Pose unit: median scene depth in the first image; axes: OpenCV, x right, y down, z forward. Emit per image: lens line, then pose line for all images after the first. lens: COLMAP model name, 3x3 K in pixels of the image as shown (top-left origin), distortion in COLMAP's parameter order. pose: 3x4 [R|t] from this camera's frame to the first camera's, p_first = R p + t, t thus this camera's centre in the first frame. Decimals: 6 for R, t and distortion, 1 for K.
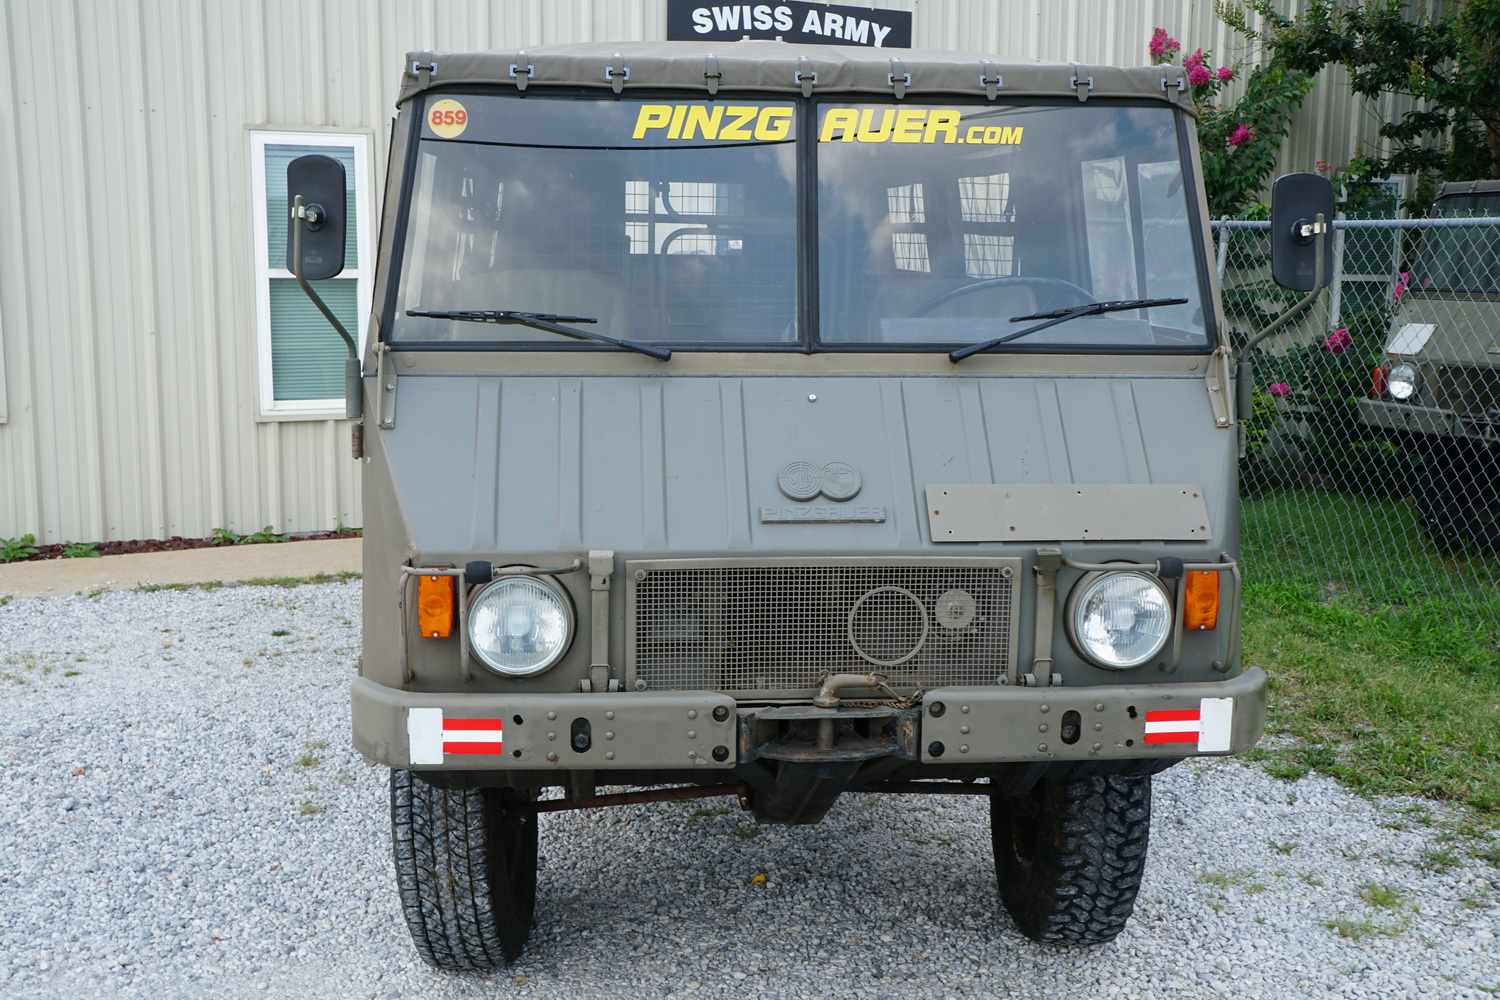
lens RADIAL K [[1637.1, 0, 750.0], [0, 1637.1, 500.0], [0, 0, 1]] dist [-0.057002, 0.274286]
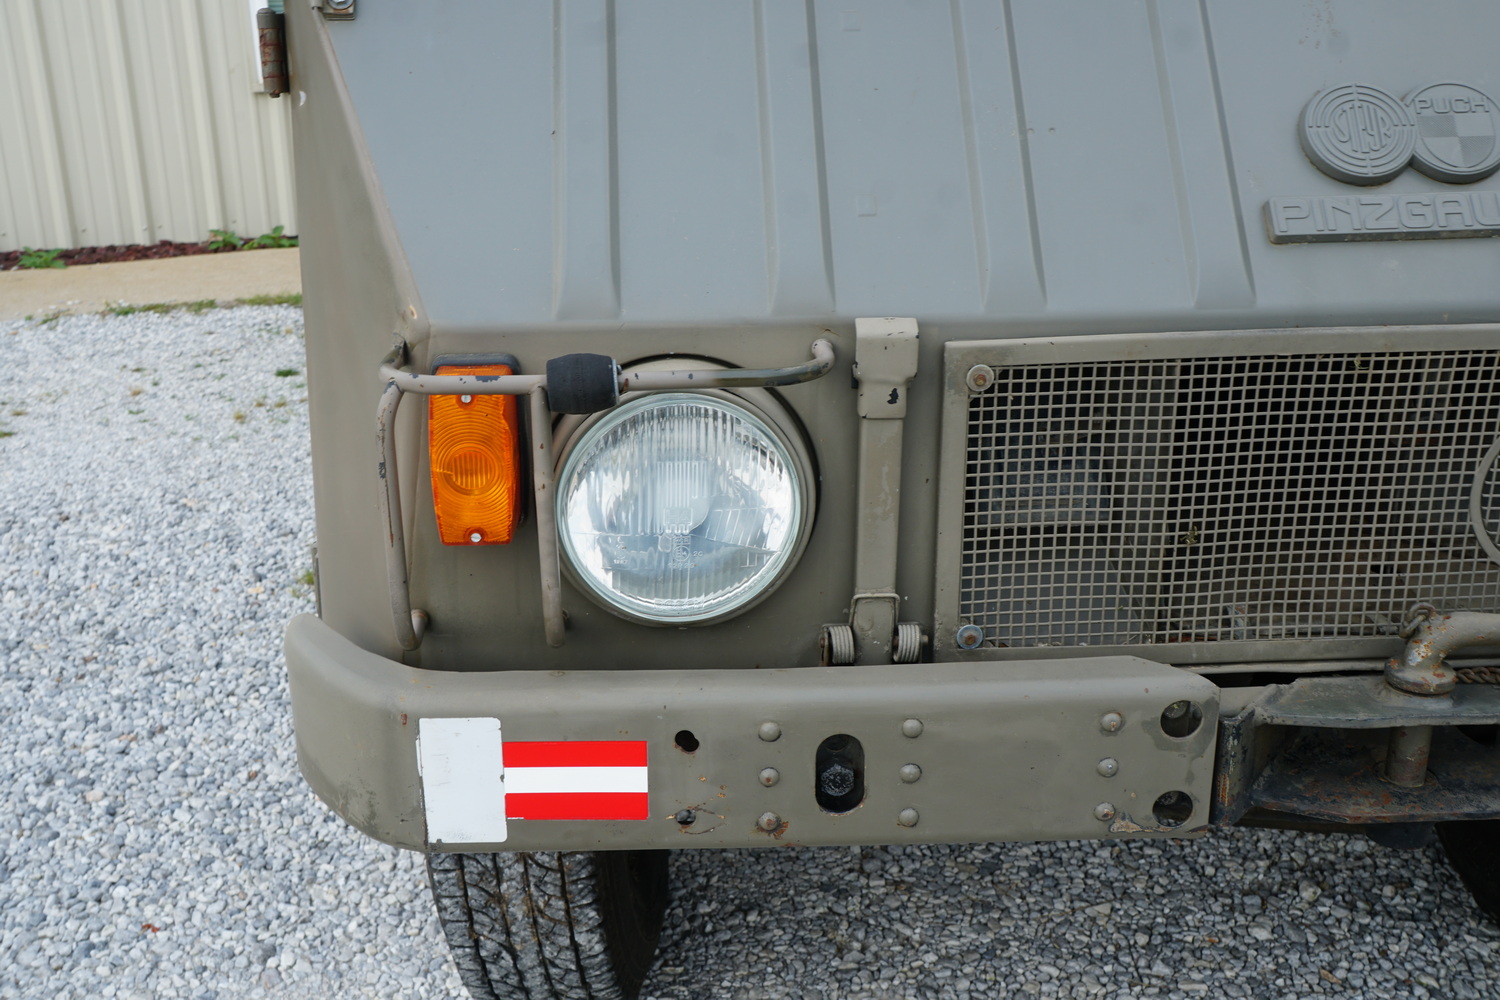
lens RADIAL K [[1633.9, 0, 746.6], [0, 1633.9, 495.3], [0, 0, 1]] dist [-0.033791, 0.249128]
pose [[0.999233, -0.004641, -0.038891, -0.079645], [0.011801, 0.982487, 0.185958, -0.000694], [0.037347, -0.186275, 0.981788, 0.440062]]
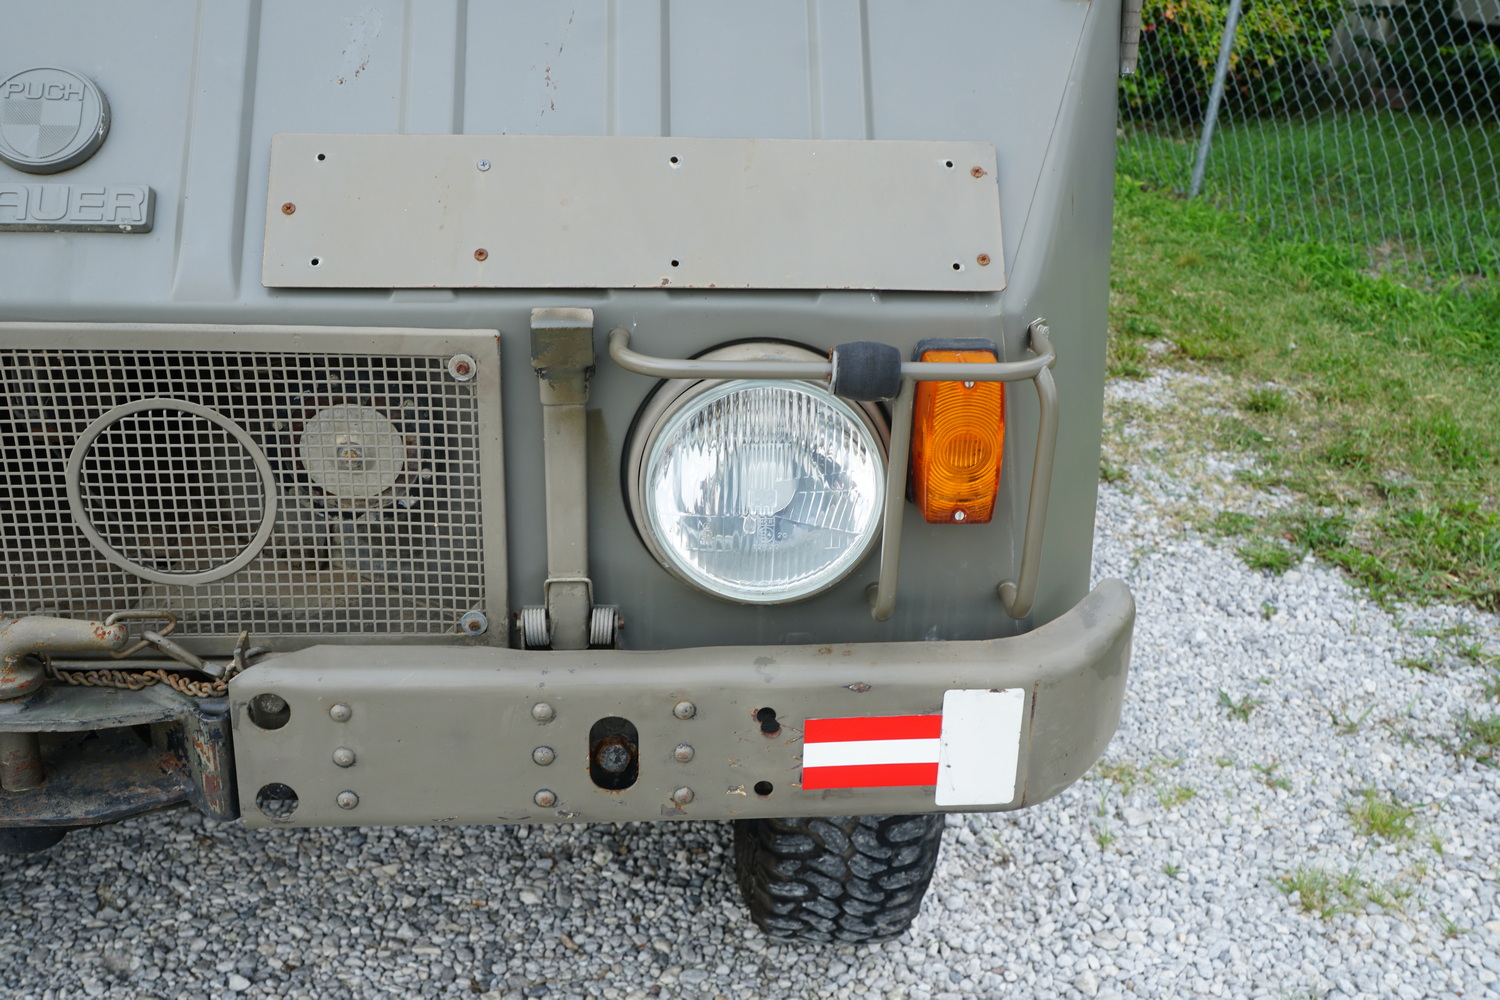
lens RADIAL K [[1637.1, 0, 750.0], [0, 1637.1, 500.0], [0, 0, 1]] dist [-0.057002, 0.274286]
pose [[0.999236, 0.024262, -0.030626, 0.179038], [-0.016335, 0.971464, 0.236624, -0.014056], [0.035493, -0.235943, 0.971118, 0.461165]]
